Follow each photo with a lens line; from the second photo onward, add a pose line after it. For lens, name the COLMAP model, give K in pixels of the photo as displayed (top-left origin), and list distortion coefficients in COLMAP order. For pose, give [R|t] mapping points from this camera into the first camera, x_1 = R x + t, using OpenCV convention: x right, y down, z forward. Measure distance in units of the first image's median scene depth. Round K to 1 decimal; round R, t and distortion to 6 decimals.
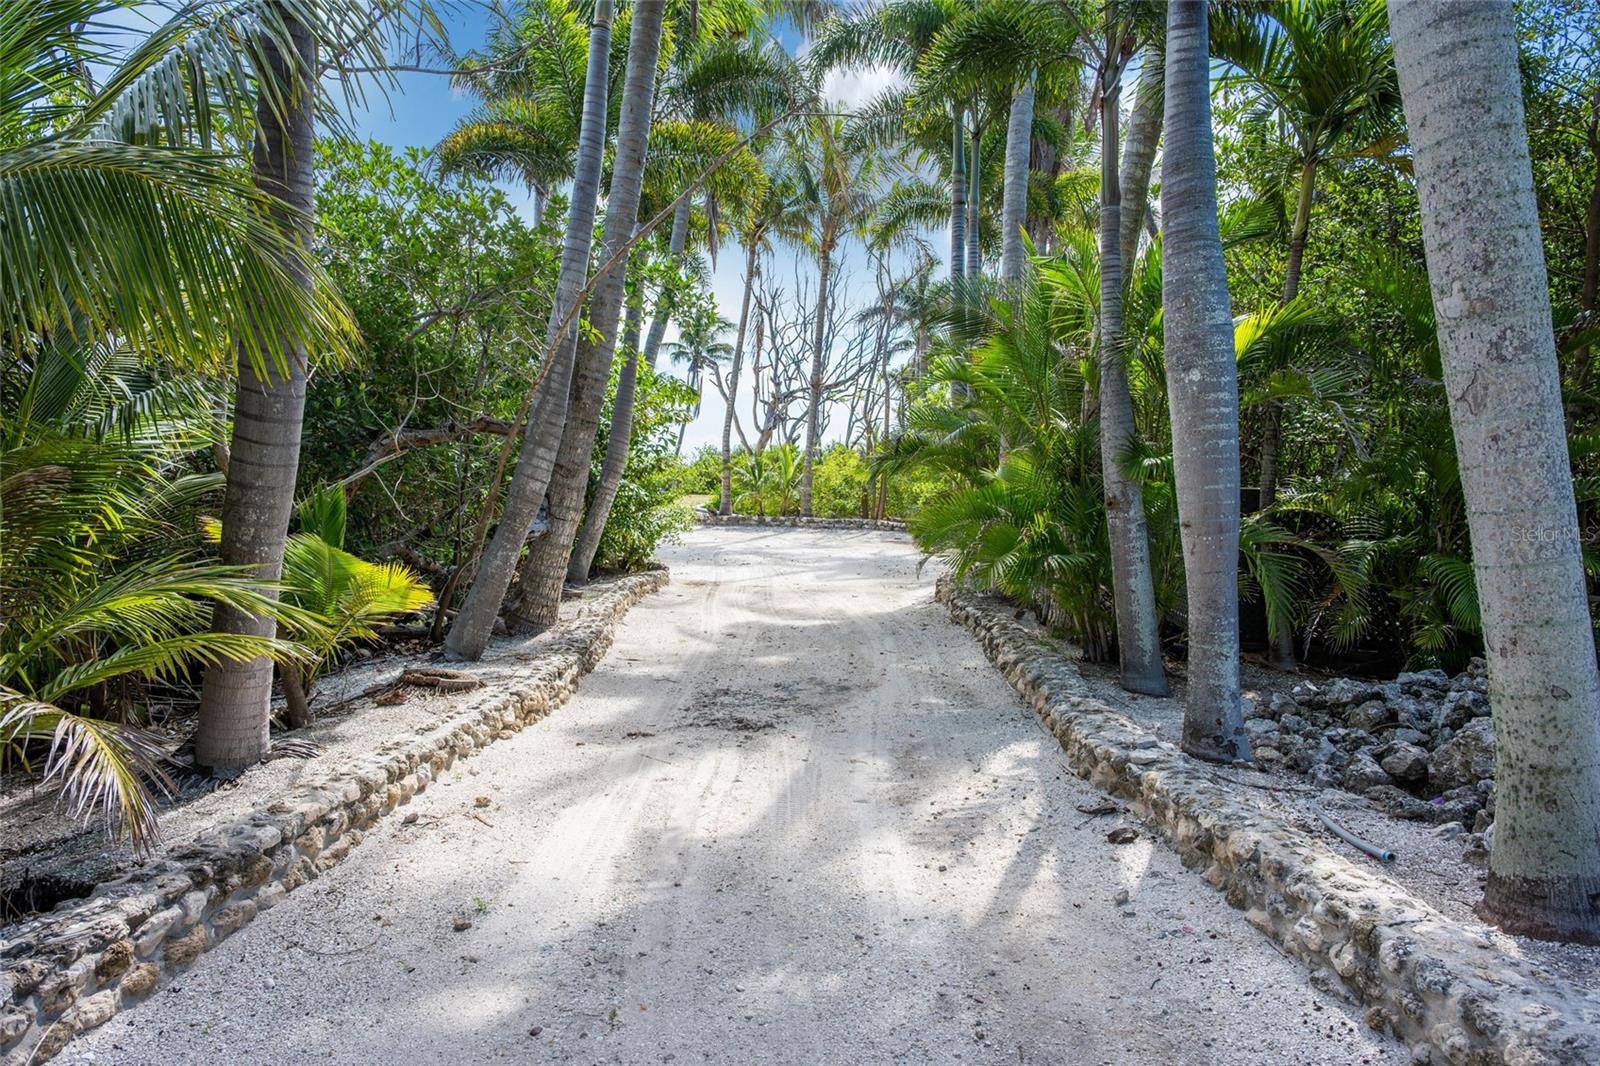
lens RADIAL K [[1118.0, 0, 800.4], [0, 1118.0, 530.6], [0, 0, 1]] dist [-0.003192, -0.000134]
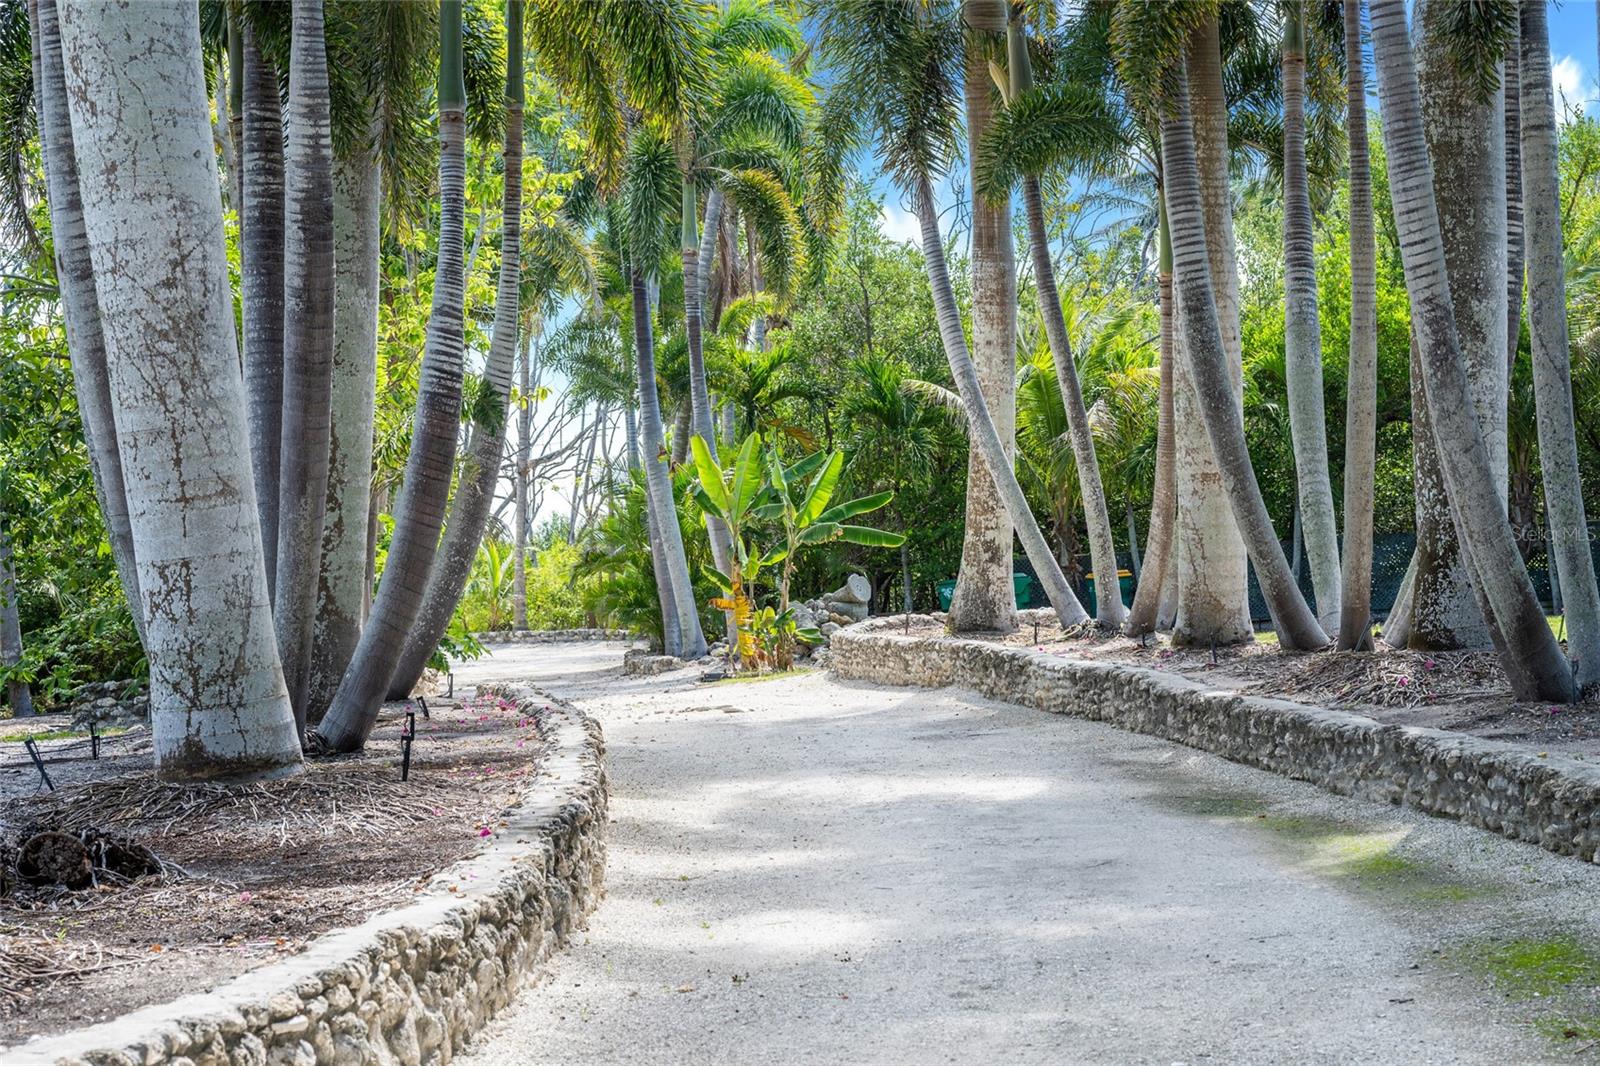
lens RADIAL K [[2615.6, 0, 800.1], [0, 2615.6, 532.6], [0, 0, 1]] dist [0.013836, 0.000000]
pose [[0.991231, -0.055947, 0.119715, -0.017692], [0.063575, 0.996119, -0.060871, 0.046026], [-0.115845, 0.067948, 0.990941, -0.943176]]
